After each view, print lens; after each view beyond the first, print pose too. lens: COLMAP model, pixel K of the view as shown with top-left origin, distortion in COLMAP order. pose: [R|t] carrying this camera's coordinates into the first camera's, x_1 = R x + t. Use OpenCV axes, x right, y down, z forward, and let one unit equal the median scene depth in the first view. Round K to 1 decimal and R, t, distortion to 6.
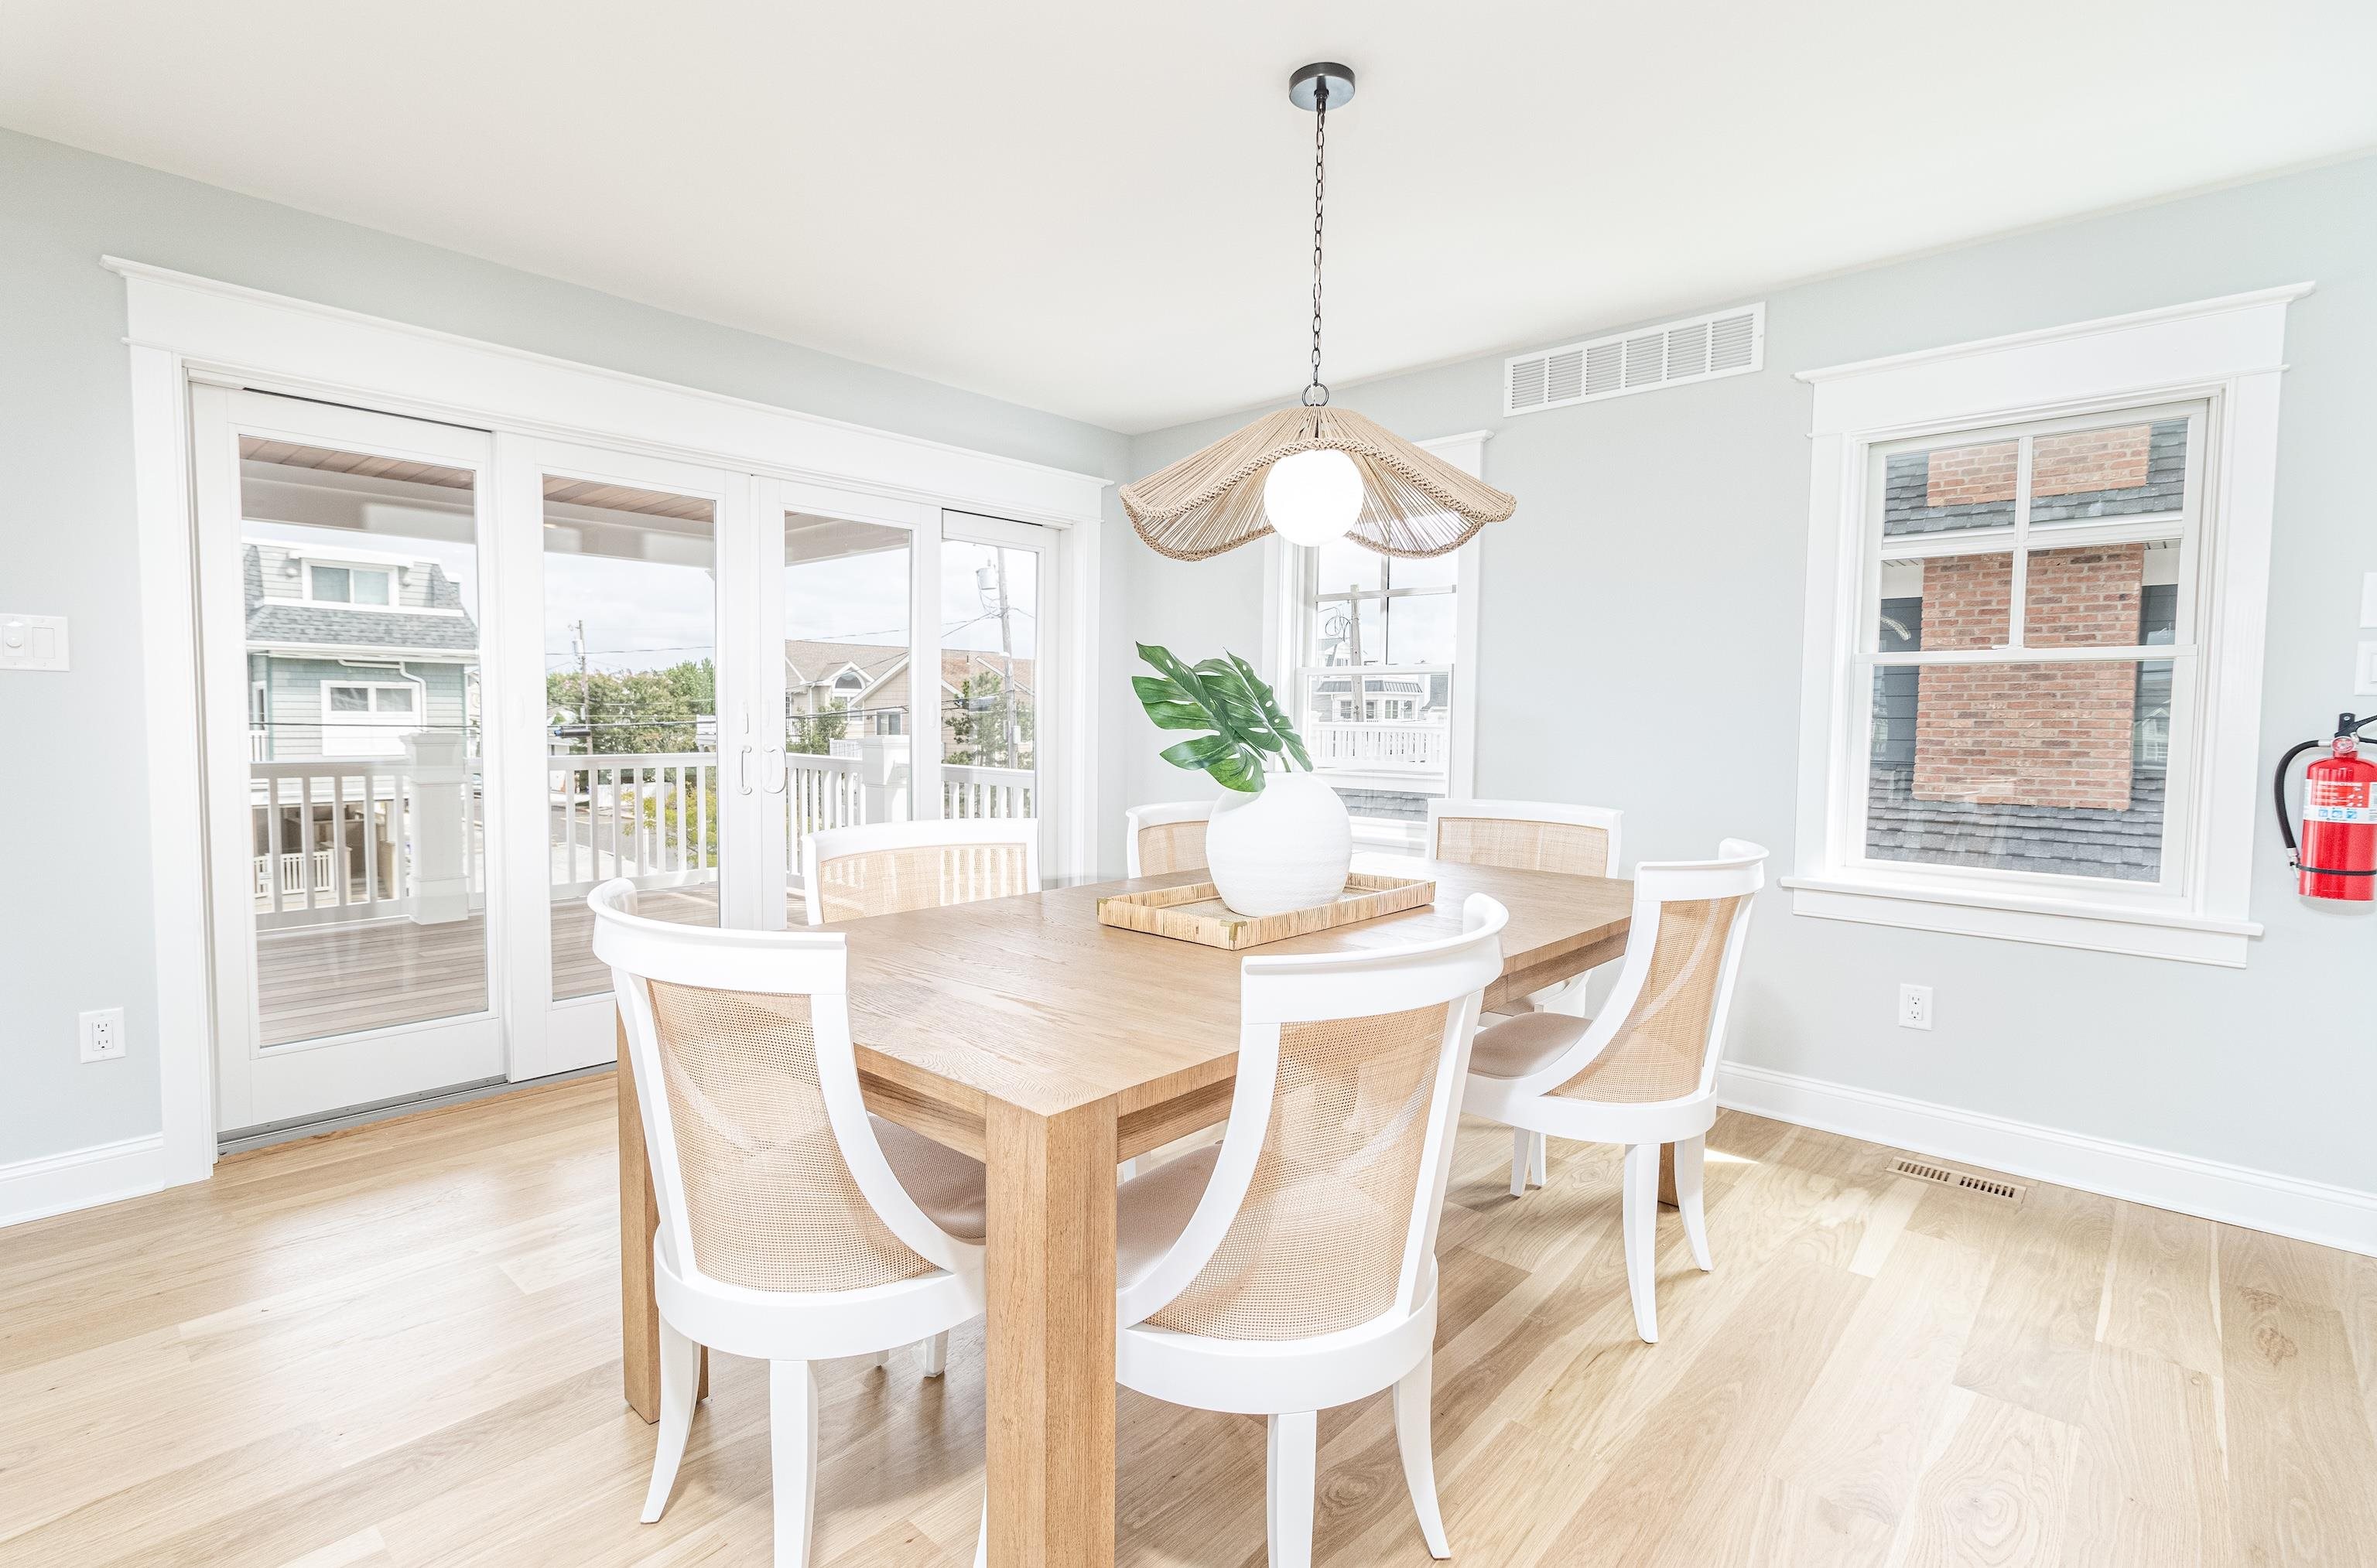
lens RADIAL K [[1116.2, 0, 1177.5], [0, 1116.2, 779.1], [0, 0, 1]] dist [0.015269, 0.000450]
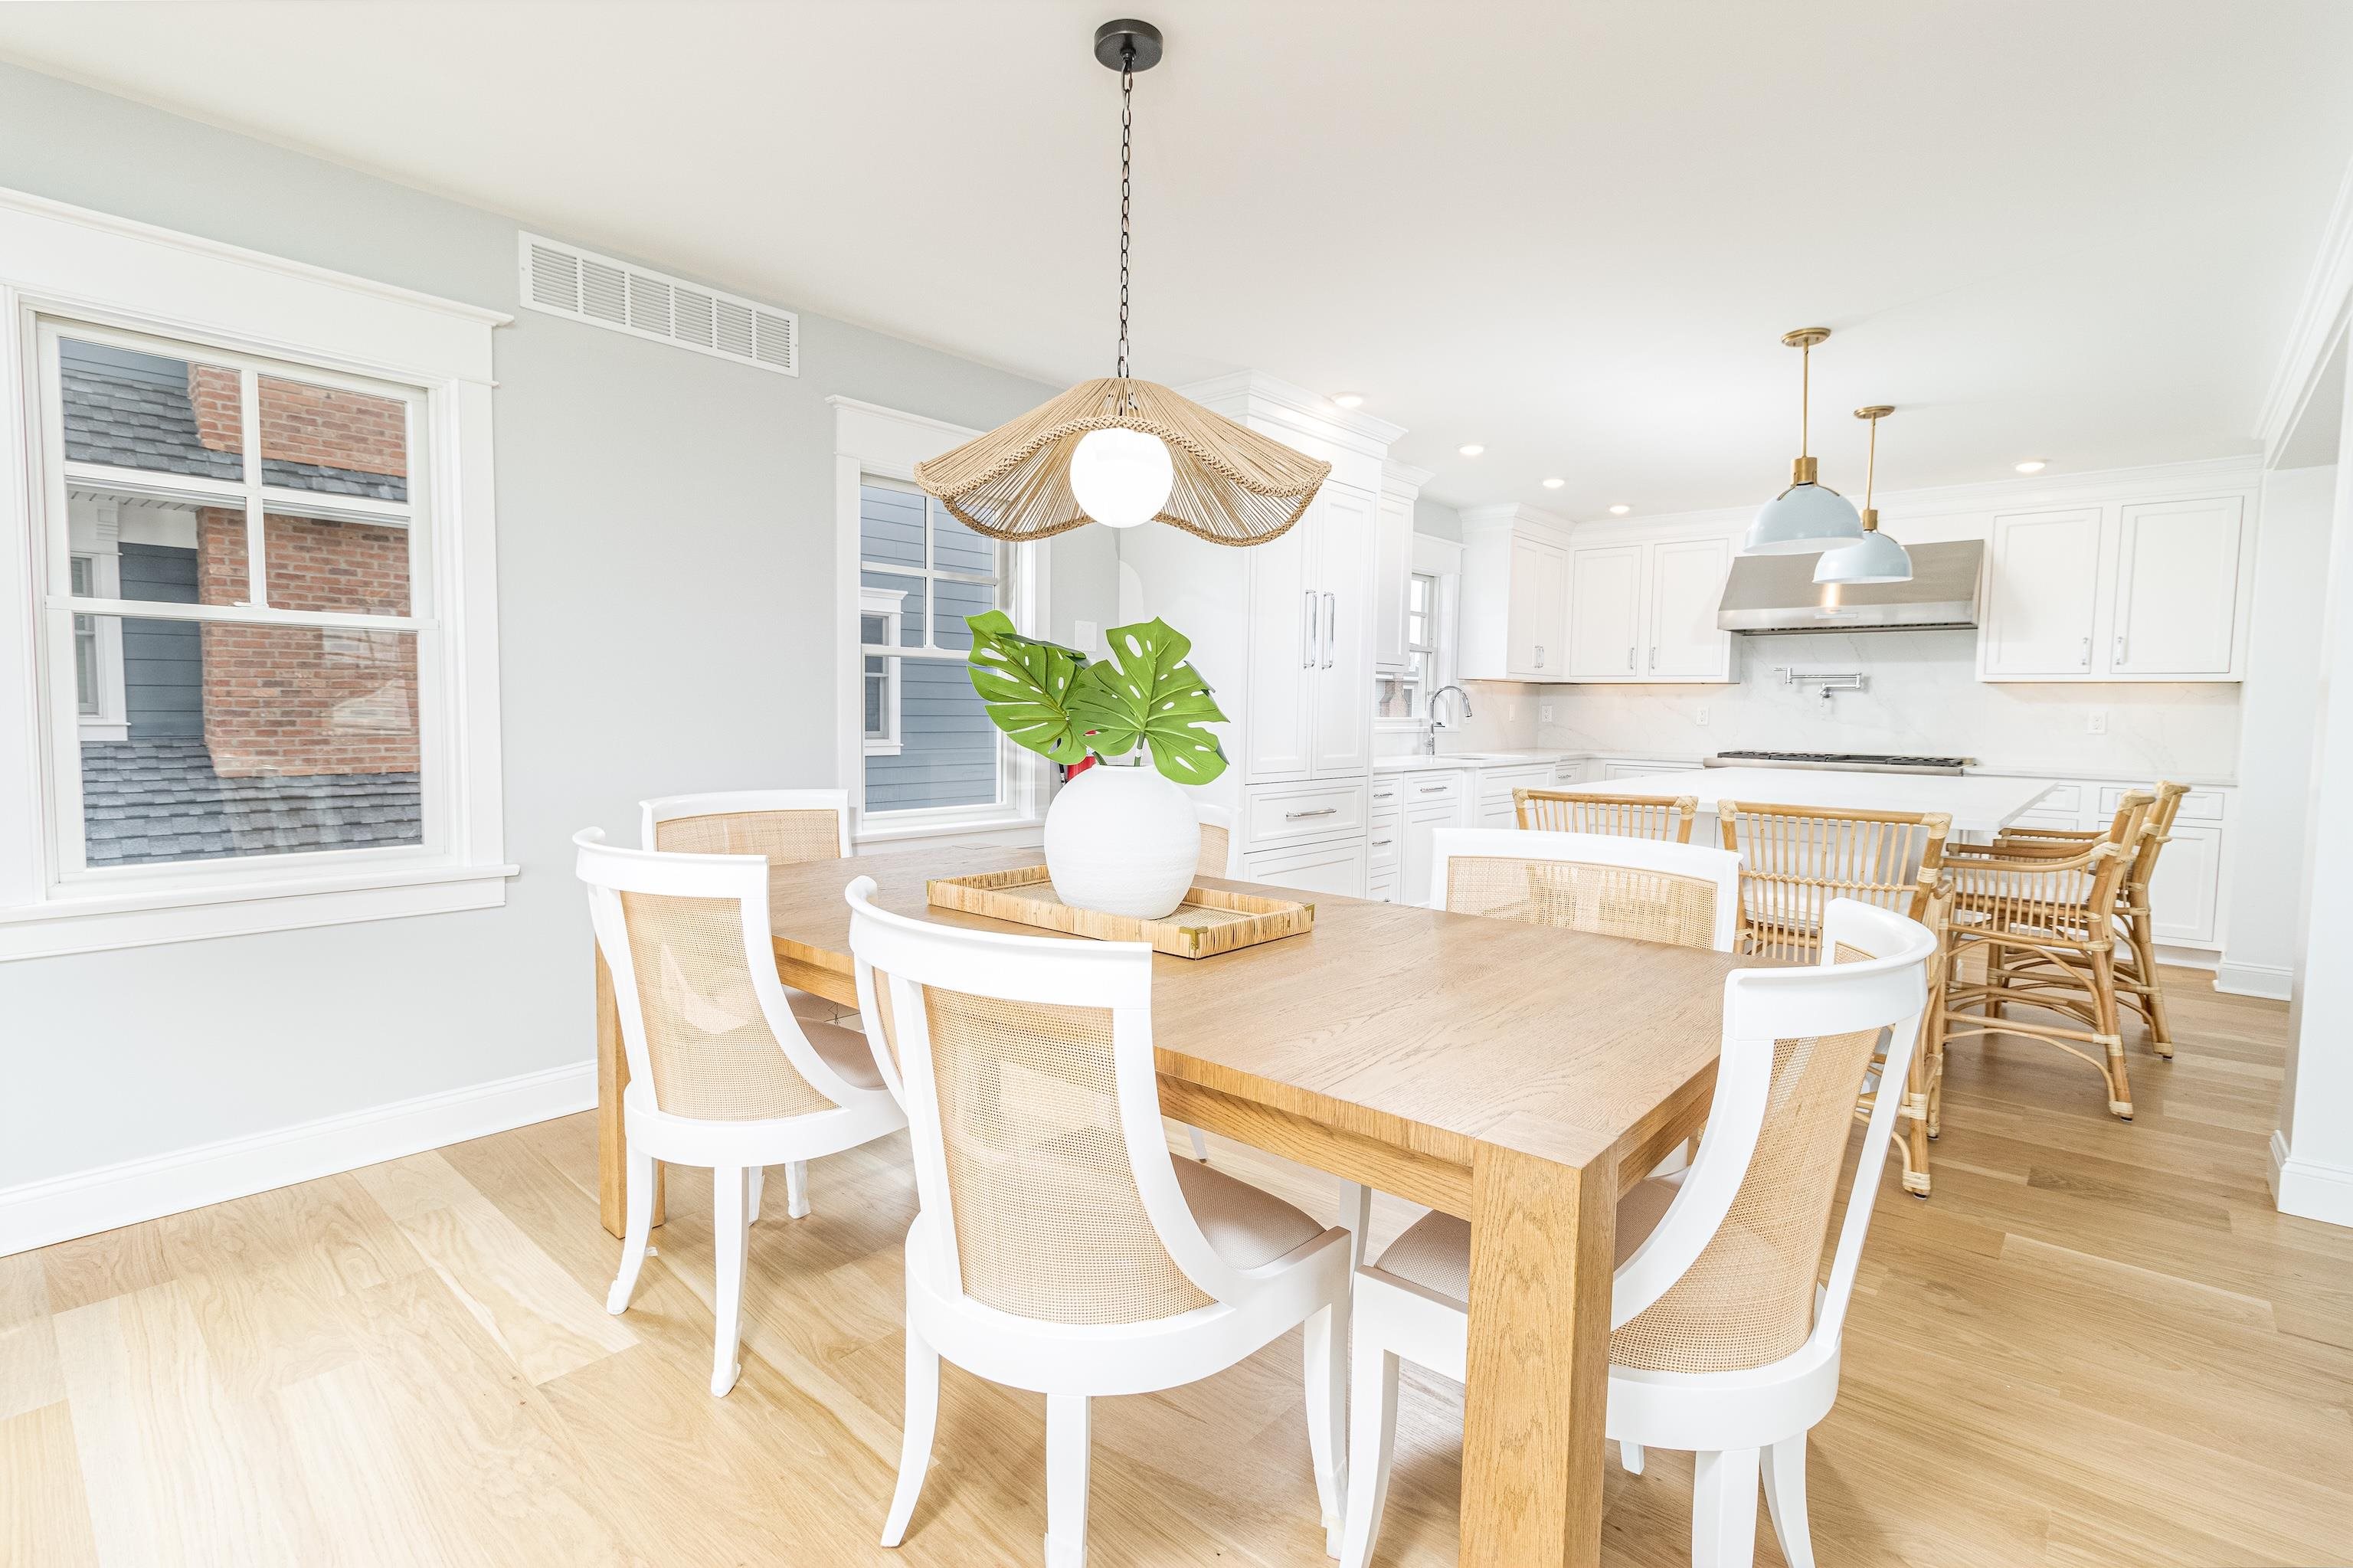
lens RADIAL K [[1105.1, 0, 1161.3], [0, 1105.1, 796.4], [0, 0, 1]] dist [0.015269, 0.000450]
pose [[-0.015042, -0.090897, 0.995747, -0.261365], [0.047061, 0.994691, 0.091512, -0.014281], [-0.998779, 0.048238, -0.010684, 0.282649]]
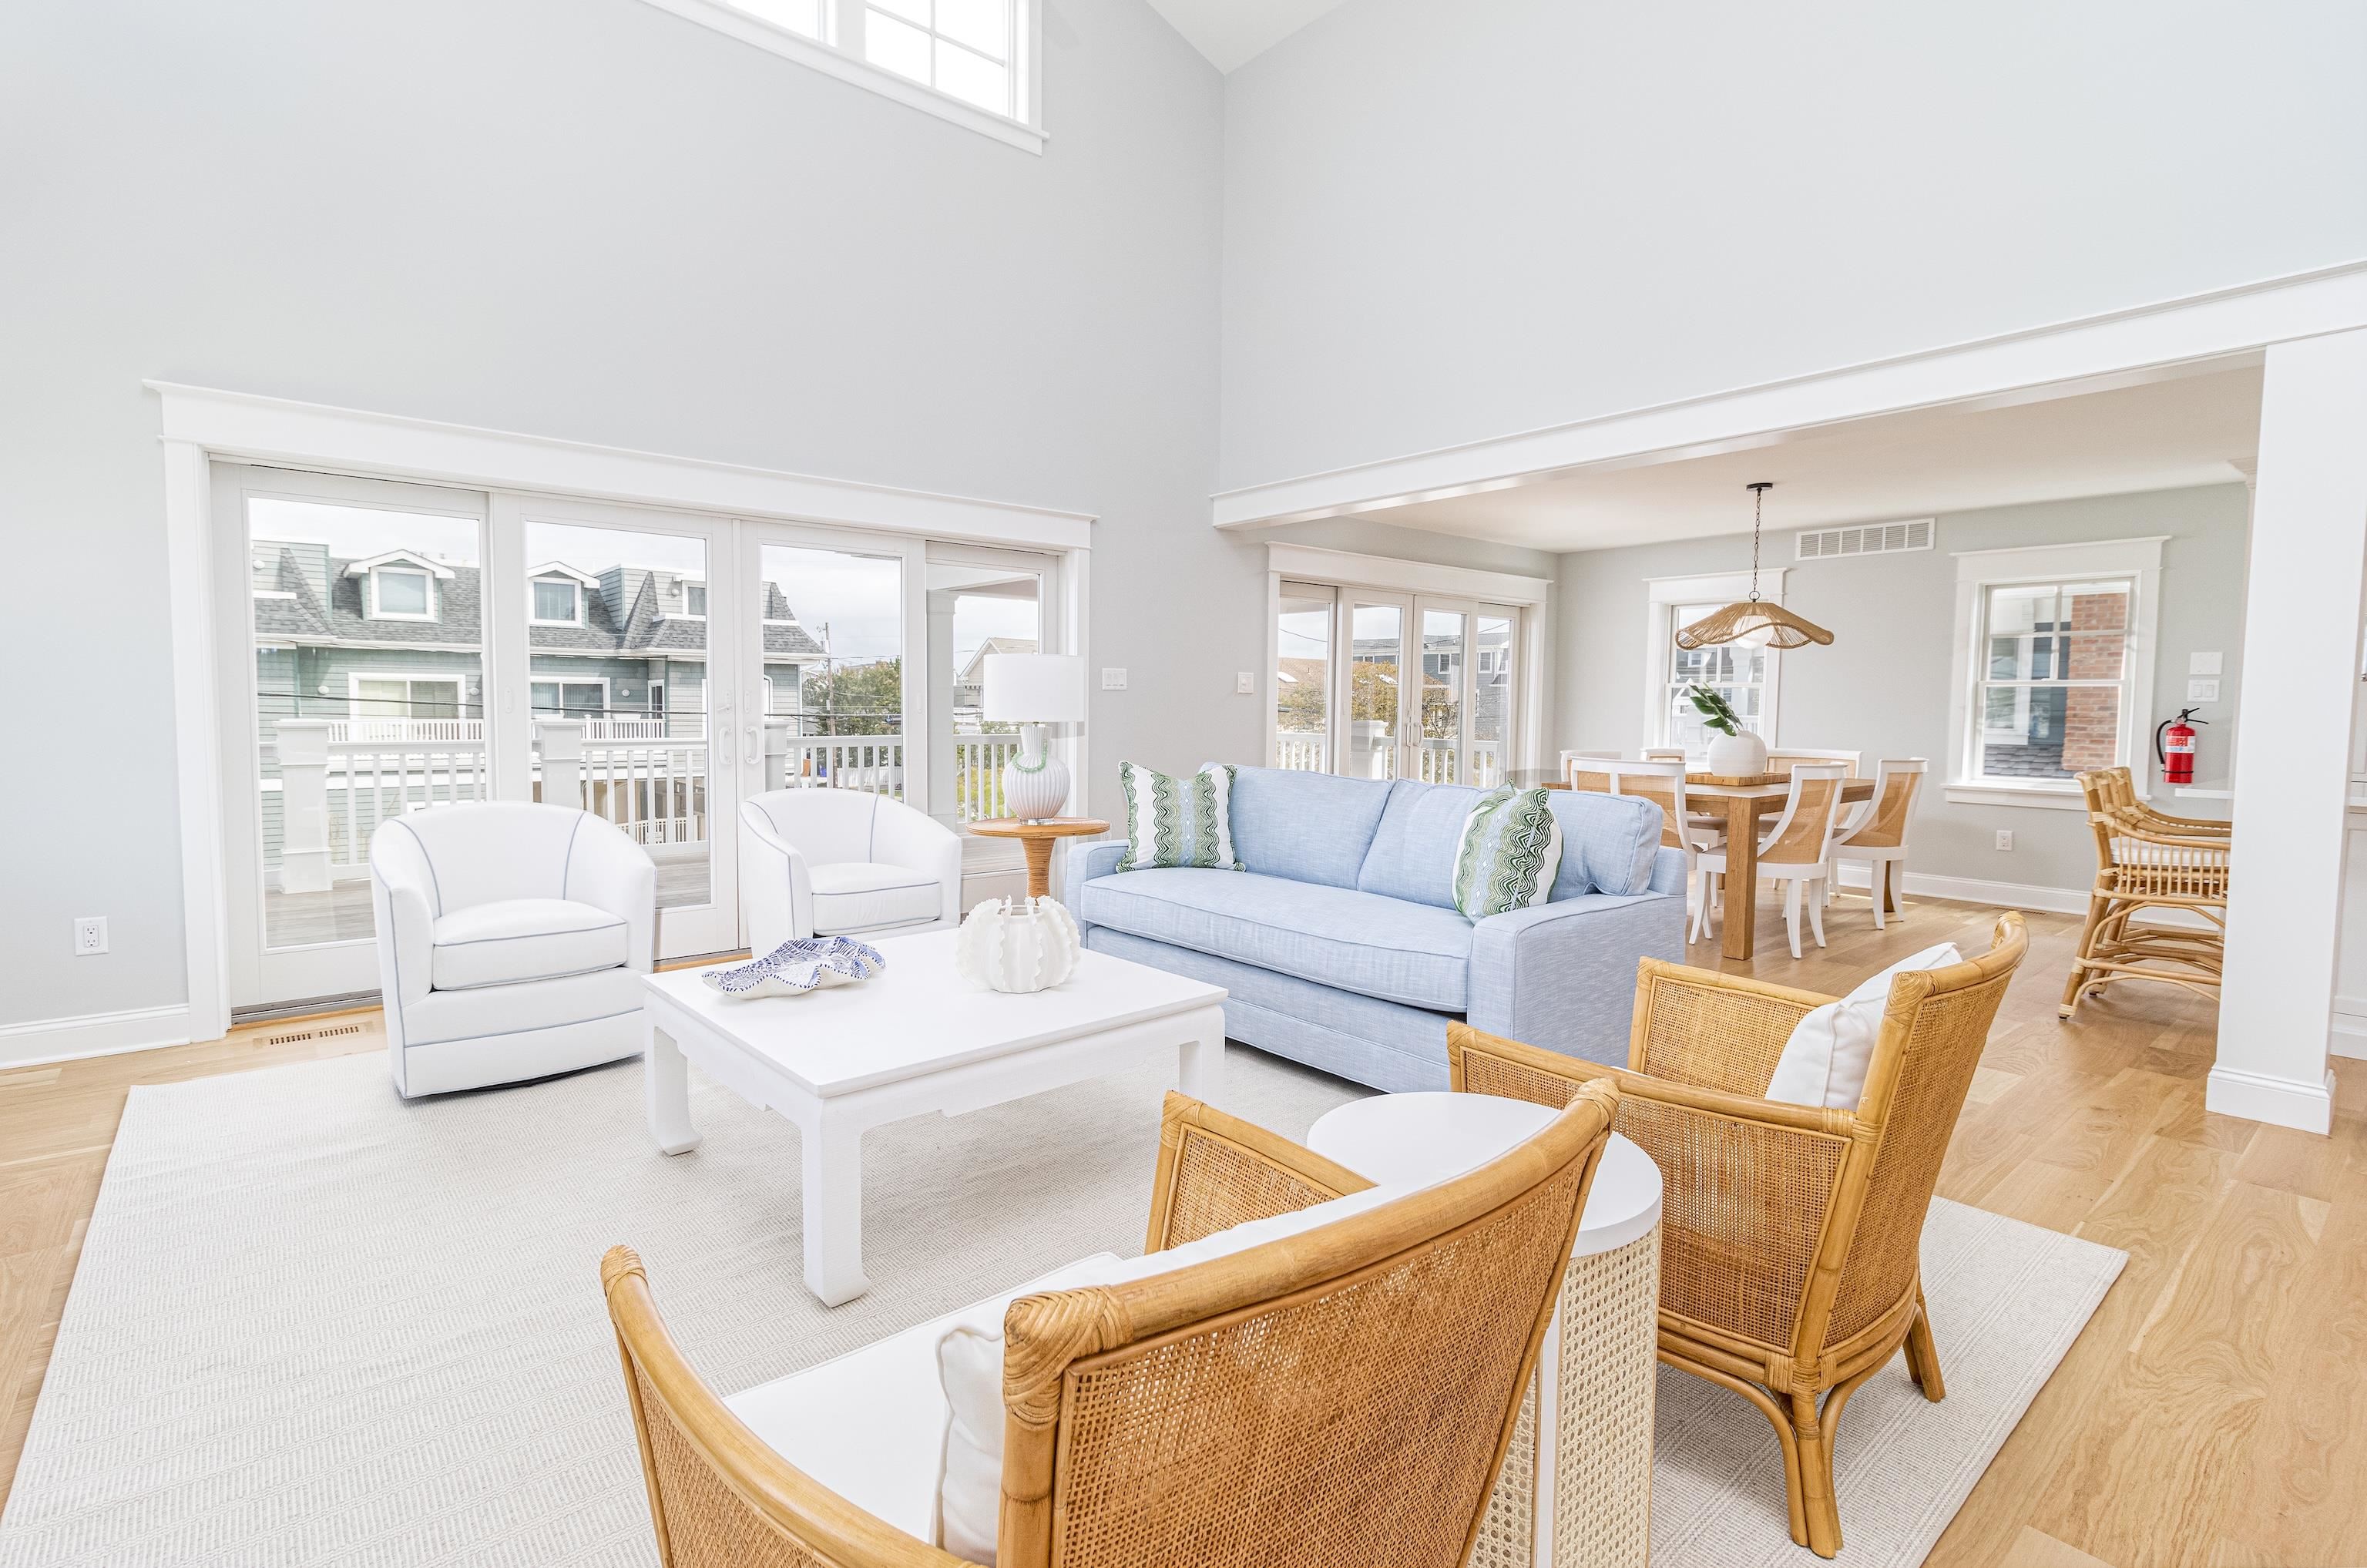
lens RADIAL K [[1111.7, 0, 1168.3], [0, 1111.7, 775.5], [0, 0, 1]] dist [0.015269, 0.000450]
pose [[0.990721, 0.009495, -0.135582, -0.269506], [-0.008835, 0.999946, 0.005472, 0.030182], [0.135626, -0.004223, 0.990751, -0.561537]]
